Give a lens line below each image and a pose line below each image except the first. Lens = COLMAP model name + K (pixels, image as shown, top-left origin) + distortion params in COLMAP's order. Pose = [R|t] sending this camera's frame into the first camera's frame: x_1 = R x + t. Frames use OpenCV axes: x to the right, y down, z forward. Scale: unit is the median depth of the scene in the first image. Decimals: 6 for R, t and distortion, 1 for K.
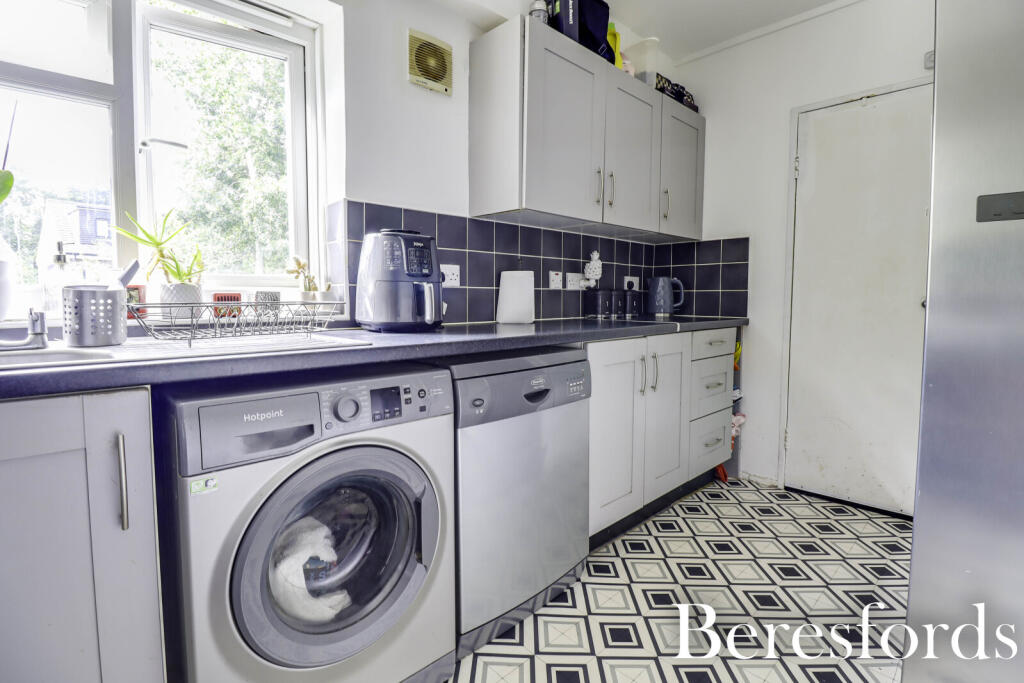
lens RADIAL K [[486.3, 0, 511.8], [0, 486.3, 327.3], [0, 0, 1]] dist [-0.013396, -0.000153]
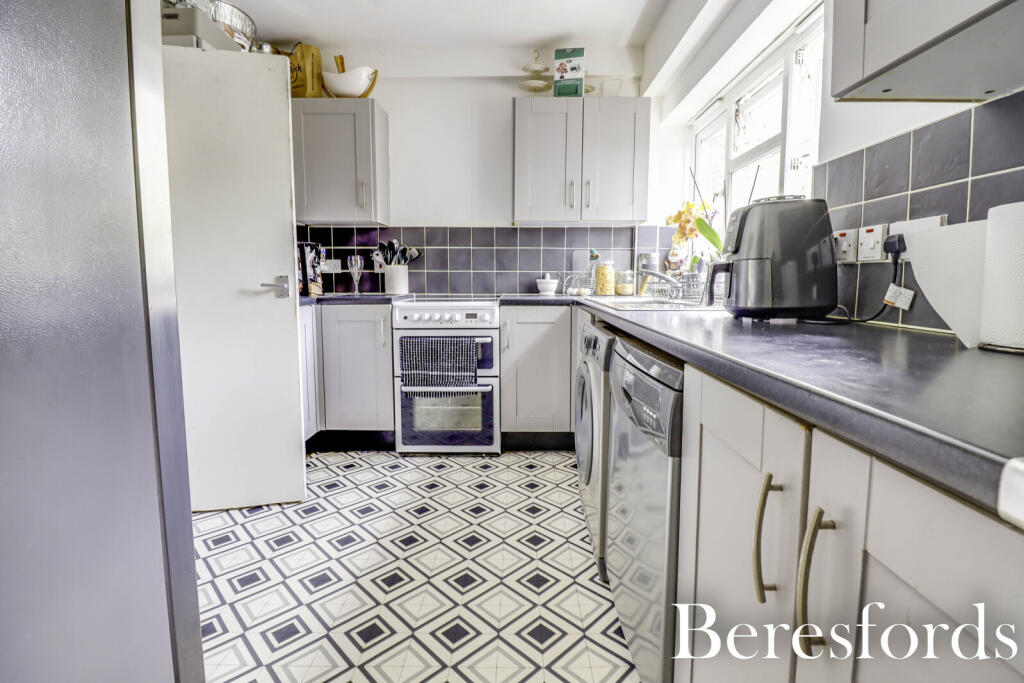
lens RADIAL K [[474.8, 0, 509.0], [0, 474.8, 325.2], [0, 0, 1]] dist [-0.000211, -0.012789]
pose [[-0.702091, 0.068777, -0.708758, 0.673644], [-0.043914, 0.989248, 0.139496, -0.075111], [0.710732, 0.129063, -0.691522, 1.234796]]
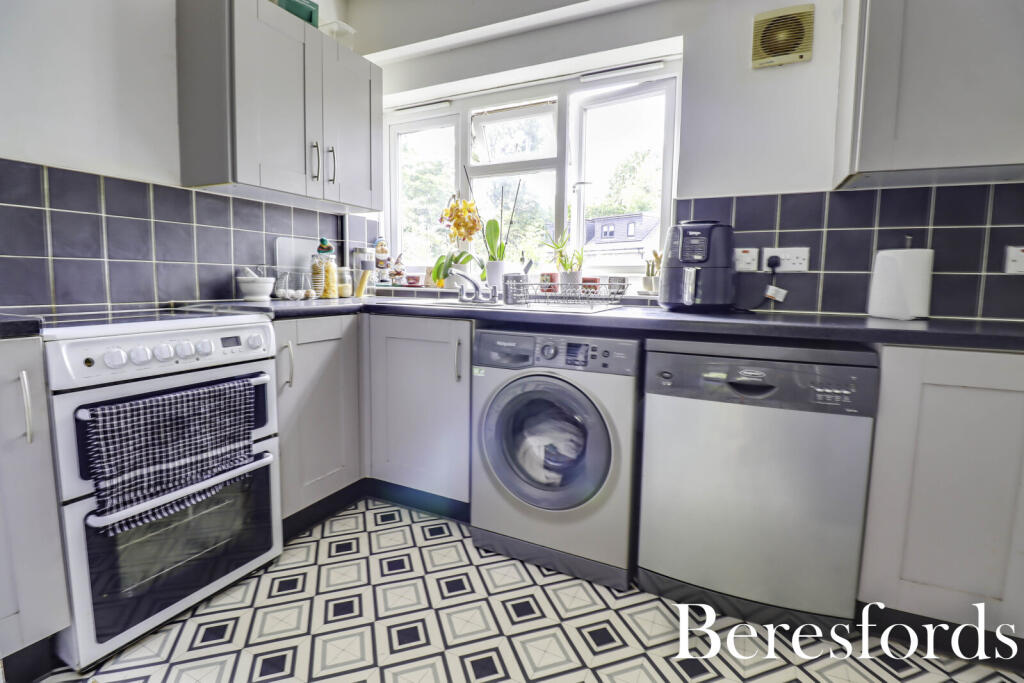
lens RADIAL K [[474.8, 0, 509.0], [0, 474.8, 325.2], [0, 0, 1]] dist [-0.000211, -0.012789]
pose [[0.342753, 0.092813, -0.934829, 0.643704], [-0.070172, 0.994857, 0.073044, -0.010850], [0.936801, 0.040563, 0.347503, 0.218831]]
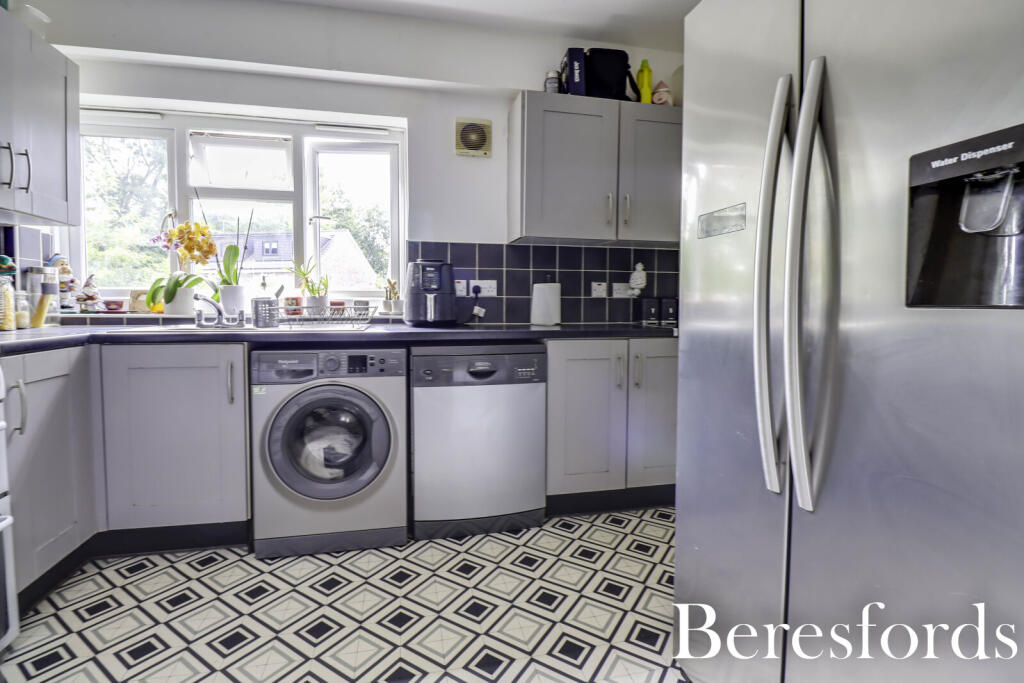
lens RADIAL K [[474.8, 0, 509.0], [0, 474.8, 325.2], [0, 0, 1]] dist [-0.000211, -0.012789]
pose [[0.854408, 0.026150, -0.518945, 0.732725], [-0.034517, 0.999383, -0.006470, 0.005047], [0.518455, 0.023440, 0.854783, -0.125226]]
